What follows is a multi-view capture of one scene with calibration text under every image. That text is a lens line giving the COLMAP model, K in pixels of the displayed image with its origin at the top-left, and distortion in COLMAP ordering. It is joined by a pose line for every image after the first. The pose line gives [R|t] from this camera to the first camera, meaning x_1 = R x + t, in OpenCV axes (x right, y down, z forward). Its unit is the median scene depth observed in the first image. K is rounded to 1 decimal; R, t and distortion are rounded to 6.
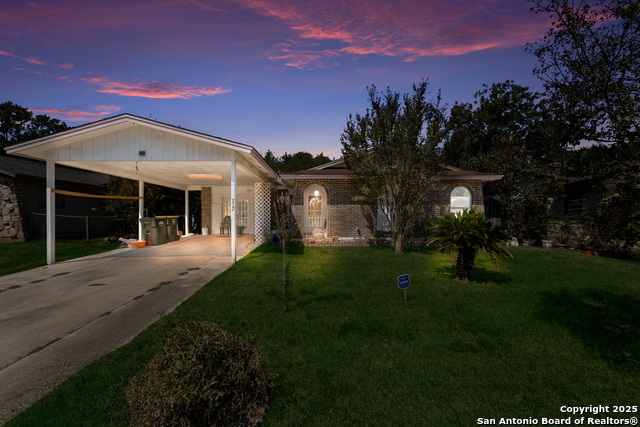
lens RADIAL K [[262.9, 0, 320.4], [0, 262.9, 216.7], [0, 0, 1]] dist [0.000228, 0.000126]
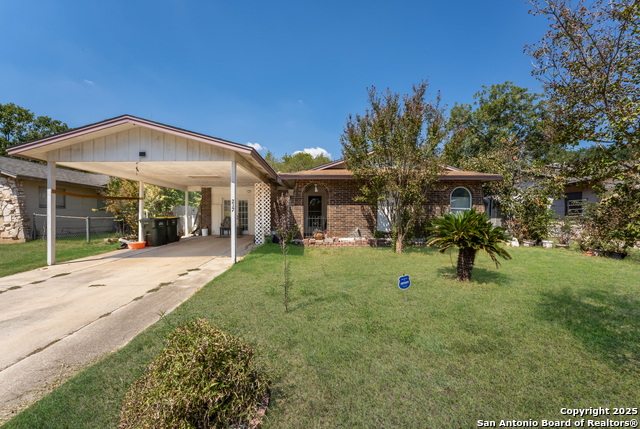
lens RADIAL K [[263.8, 0, 320.0], [0, 263.8, 214.5], [0, 0, 1]] dist [-0.001884, -0.000355]
pose [[0.999999, -0.000966, -0.001192, -0.001356], [0.000953, 0.999942, -0.010685, 0.000023], [0.001203, 0.010684, 0.999942, -0.002982]]
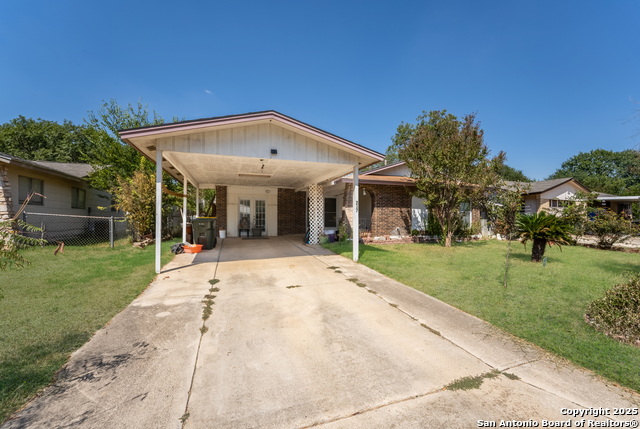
lens RADIAL K [[263.8, 0, 320.0], [0, 263.8, 214.5], [0, 0, 1]] dist [-0.001884, -0.000355]
pose [[0.944312, 0.007605, 0.328965, -2.044283], [-0.002119, 0.999853, -0.017032, 0.014420], [-0.329046, 0.015386, 0.944189, 0.078494]]
